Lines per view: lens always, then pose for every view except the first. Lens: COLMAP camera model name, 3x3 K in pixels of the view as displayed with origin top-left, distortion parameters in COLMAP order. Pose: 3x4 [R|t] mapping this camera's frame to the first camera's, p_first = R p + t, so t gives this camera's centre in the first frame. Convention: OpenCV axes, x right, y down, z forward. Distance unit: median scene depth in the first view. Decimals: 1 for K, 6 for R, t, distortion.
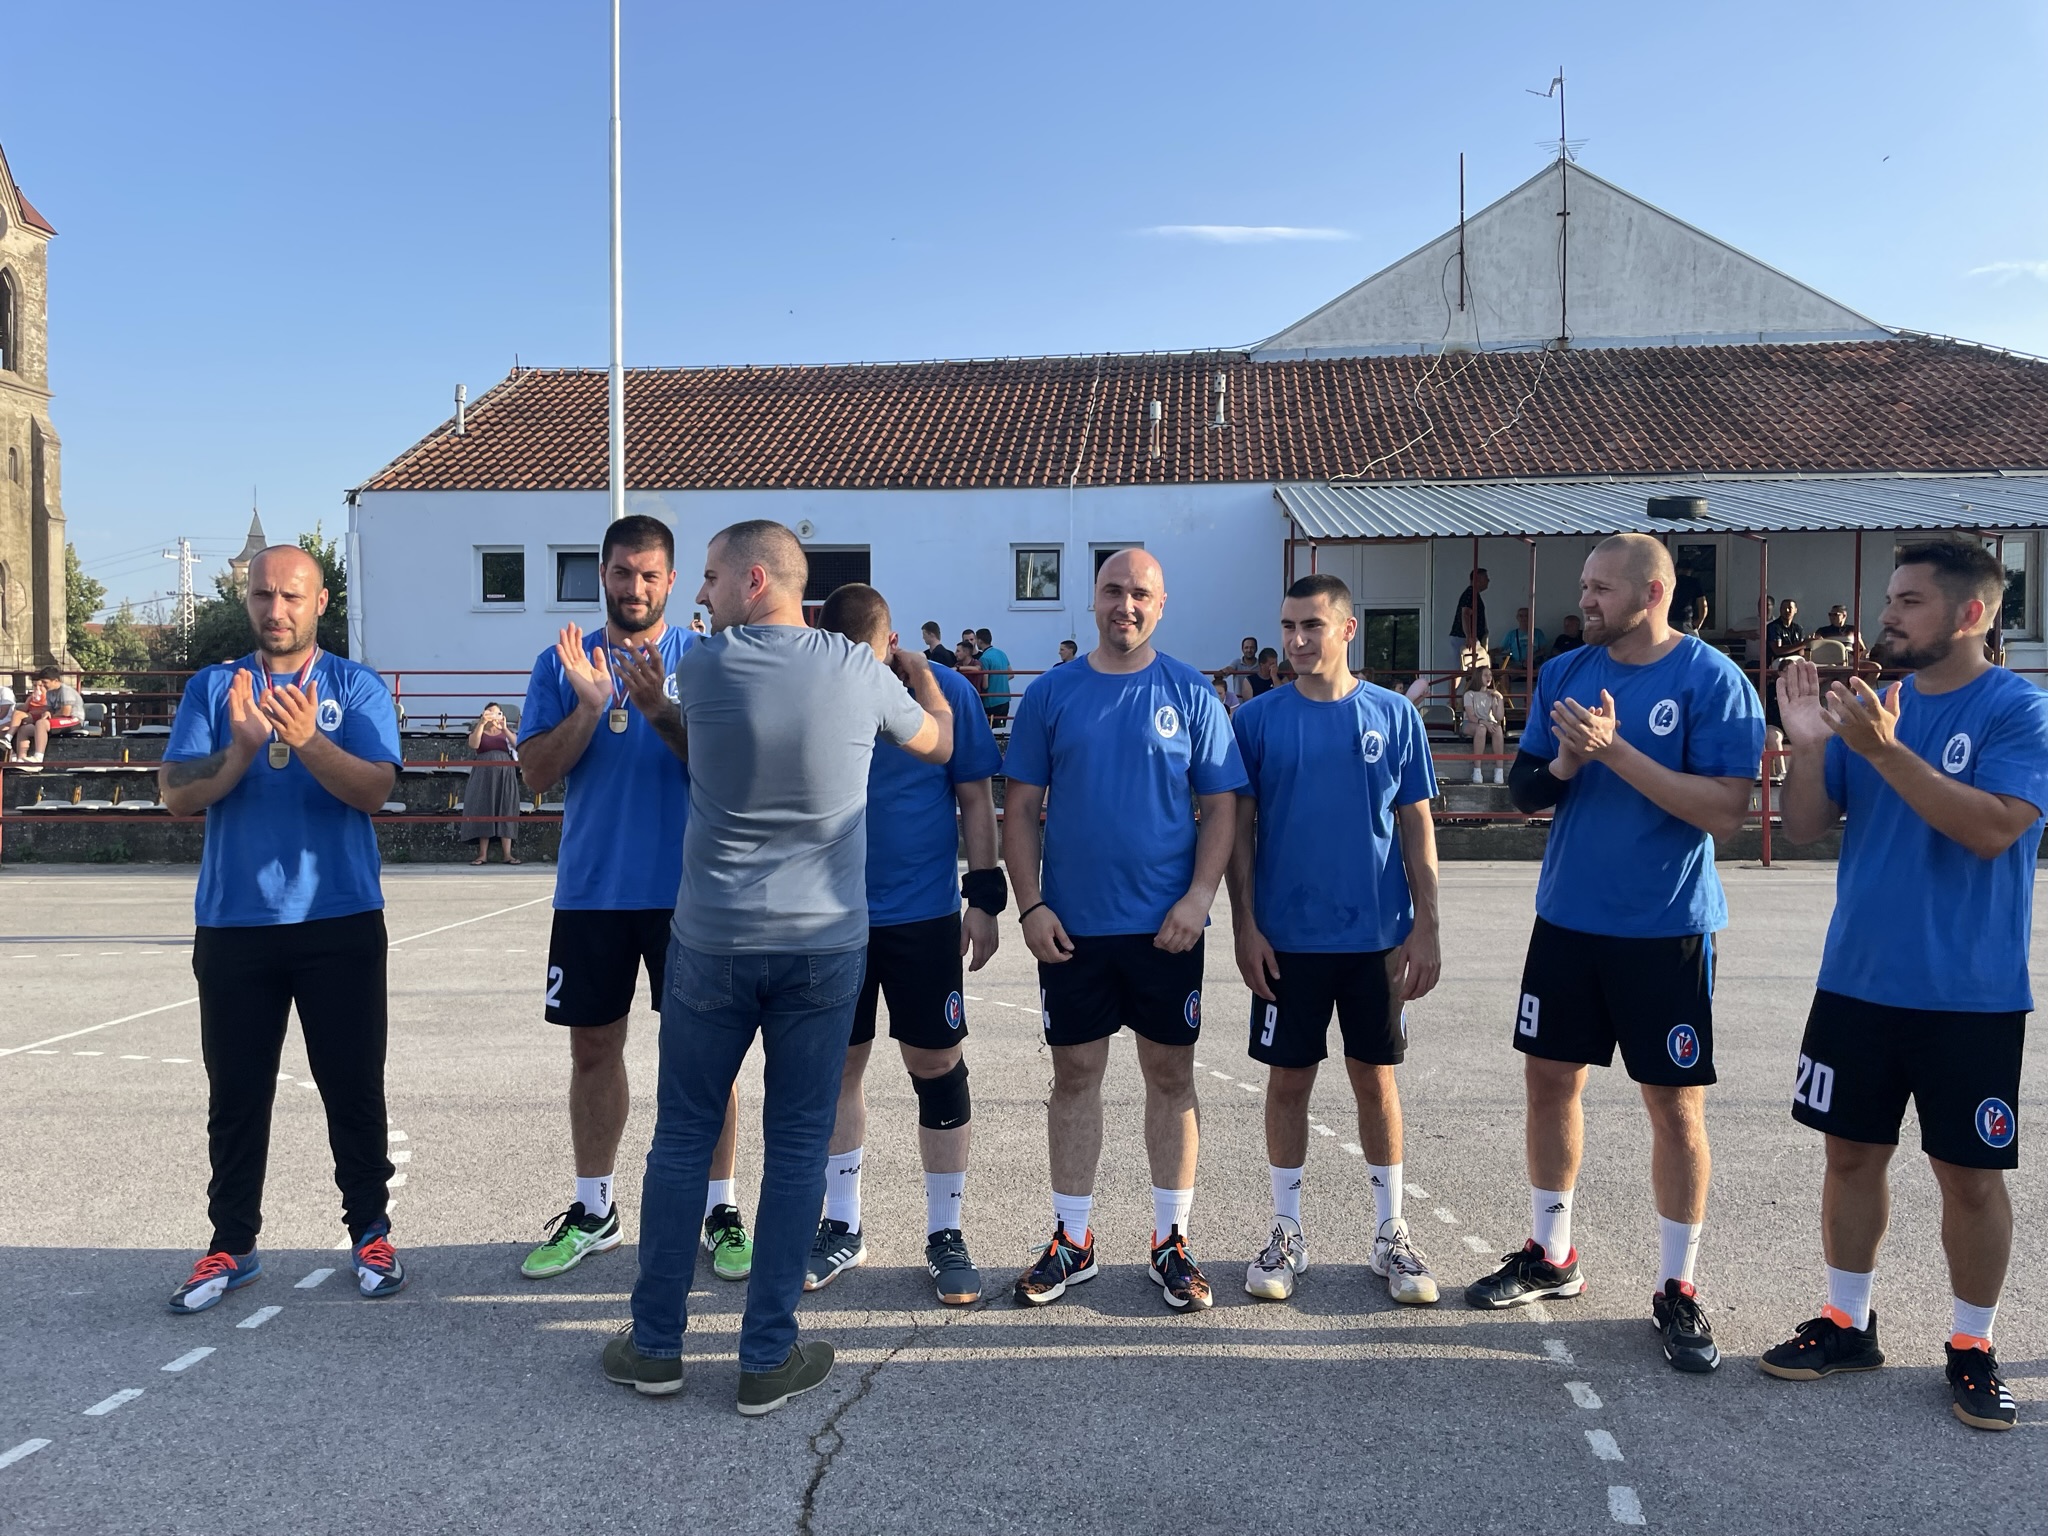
lens RADIAL K [[1551.0, 0, 1030.9], [0, 1551.0, 760.6], [0, 0, 1]] dist [0.089943, -0.125649]
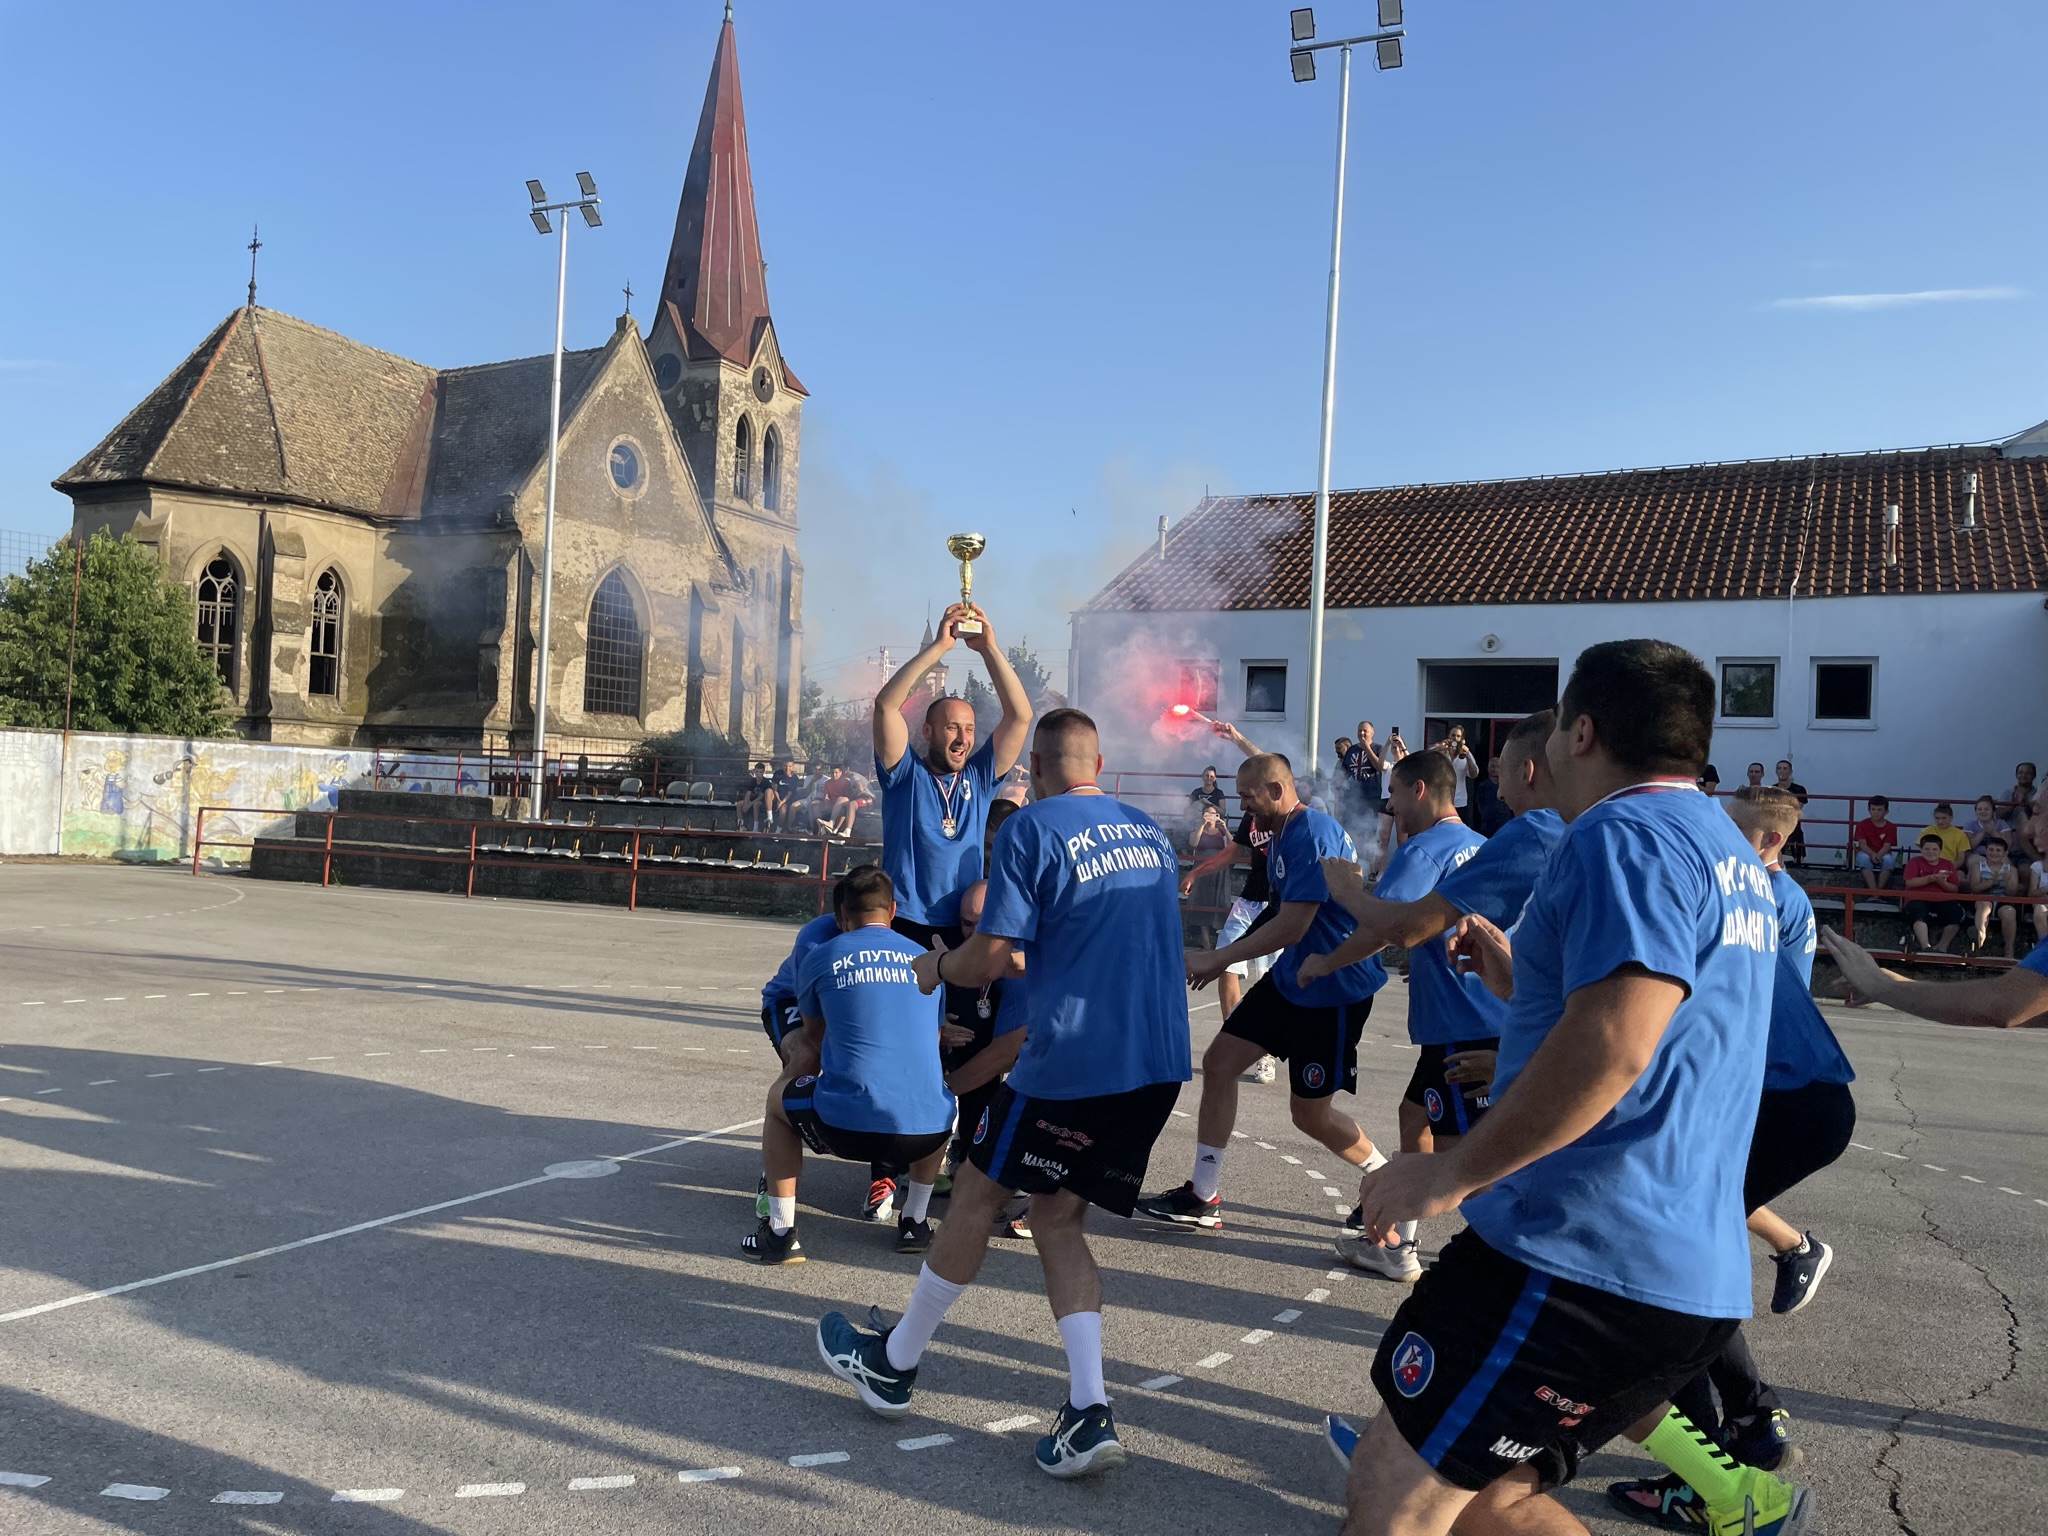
lens RADIAL K [[1550.8, 0, 1001.0], [0, 1550.8, 759.7], [0, 0, 1]] dist [0.086903, -0.119232]
pose [[0.922046, 0.029550, -0.385952, -0.039095], [-0.054987, 0.996969, -0.055032, 0.000383], [0.383156, 0.071964, 0.920876, -0.048274]]
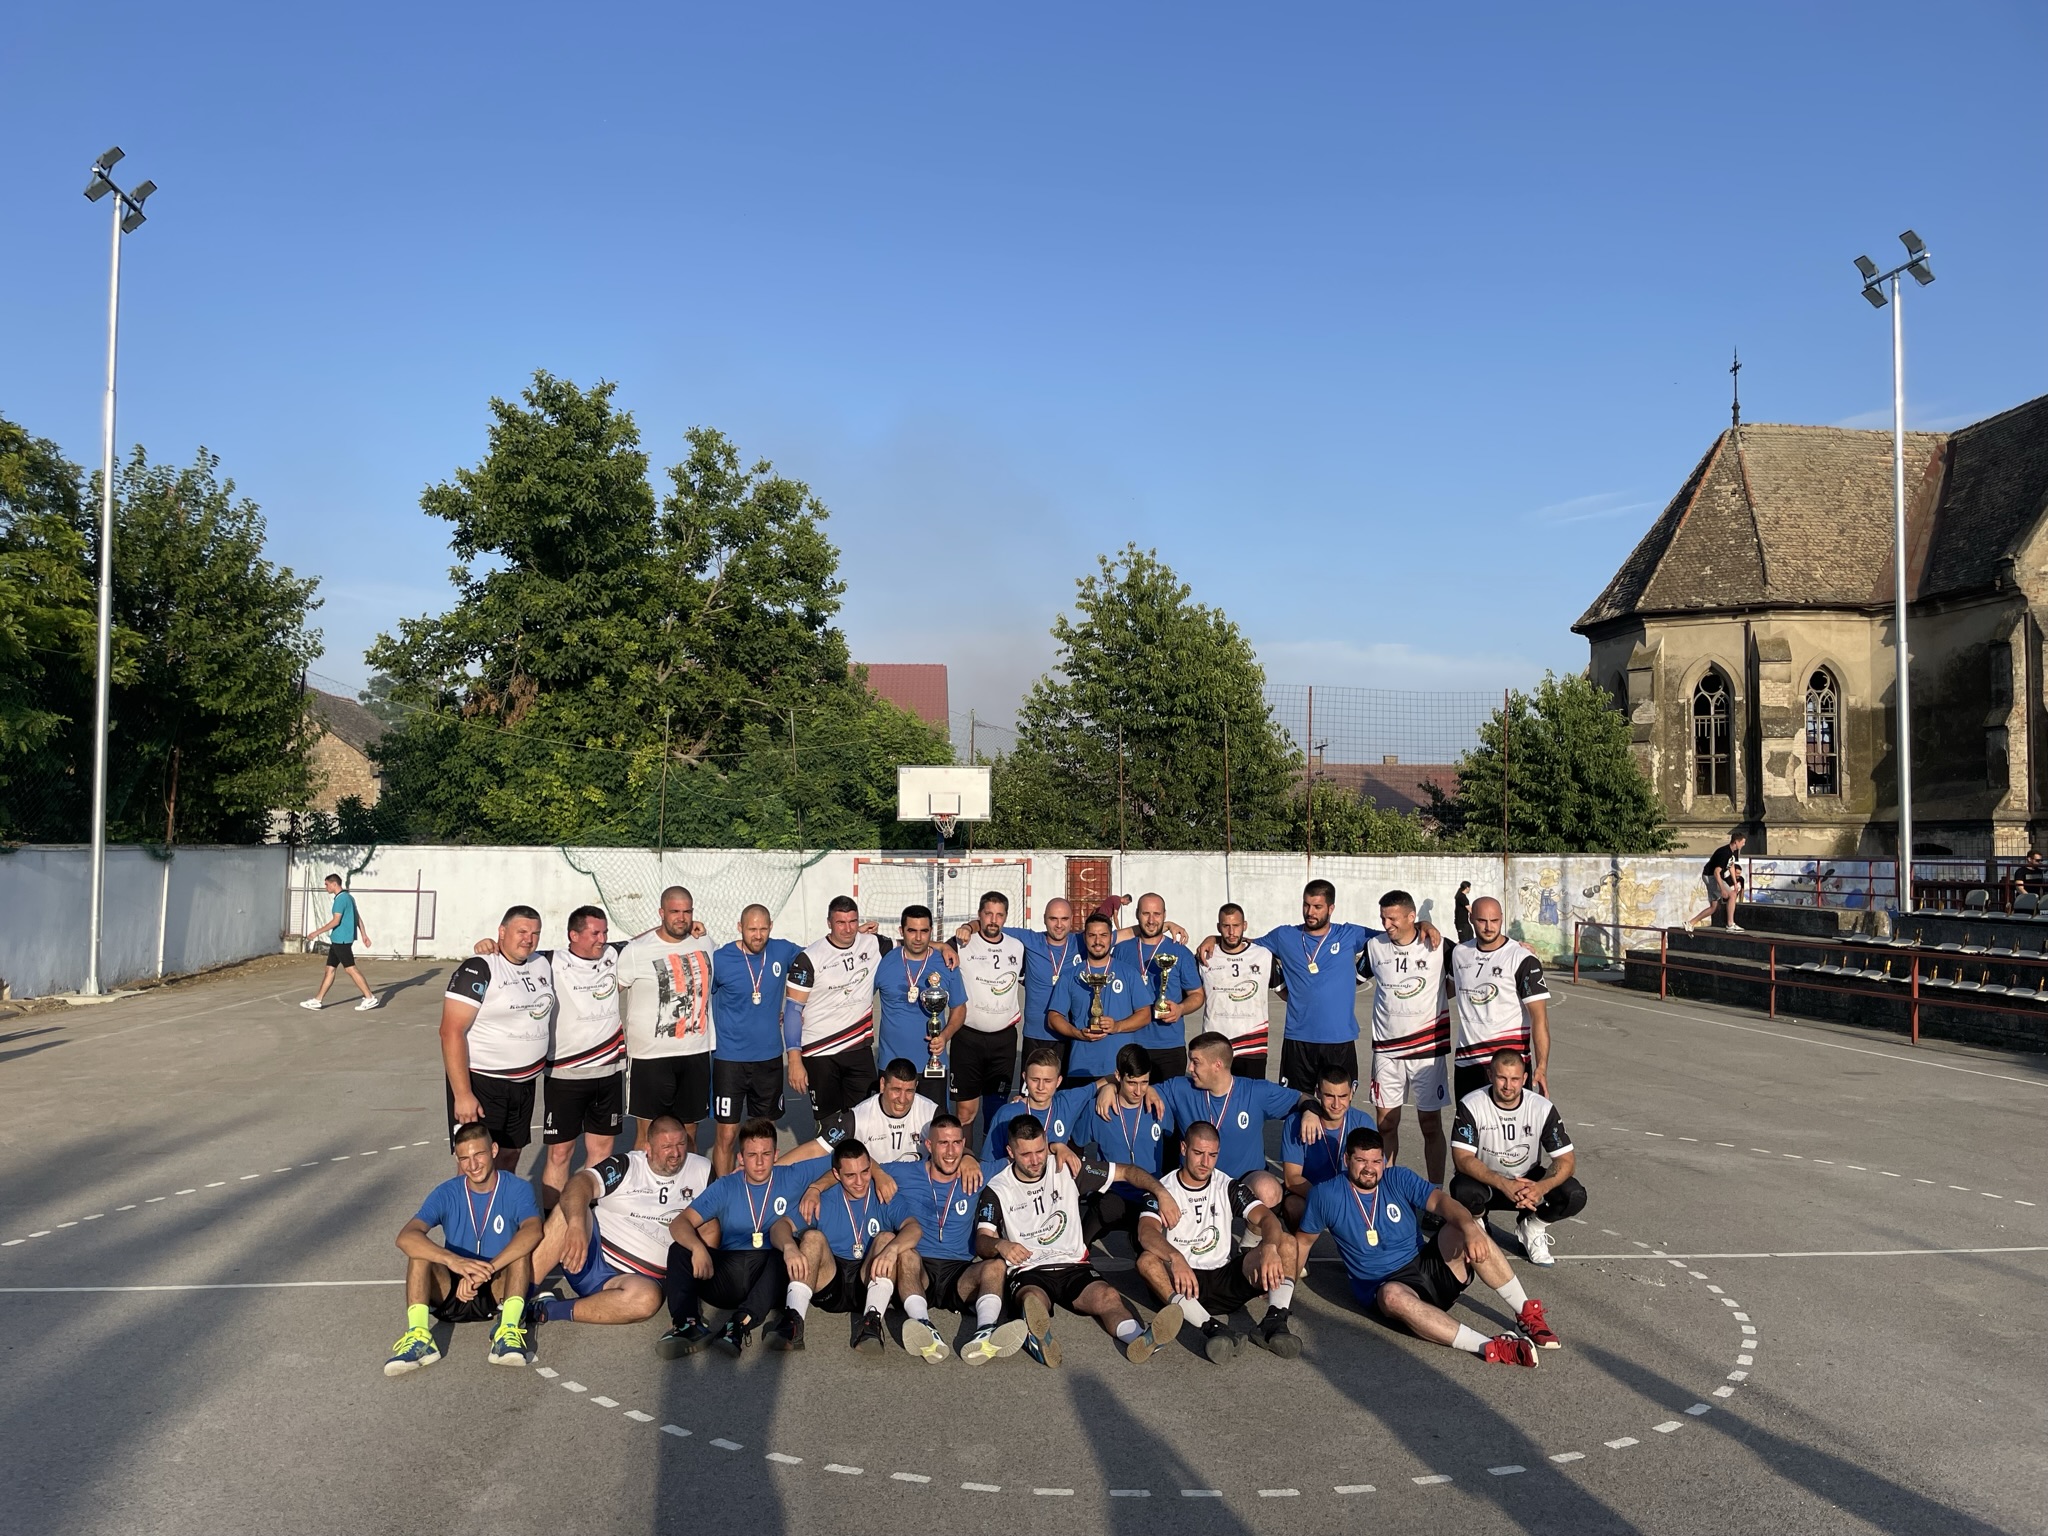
lens RADIAL K [[1551.5, 0, 1017.0], [0, 1551.5, 769.6], [0, 0, 1]] dist [0.087483, -0.119532]
pose [[0.191762, -0.048928, -0.980221, 0.130014], [-0.033526, 0.997847, -0.056367, -0.029153], [0.980869, 0.043672, 0.189709, 0.077903]]
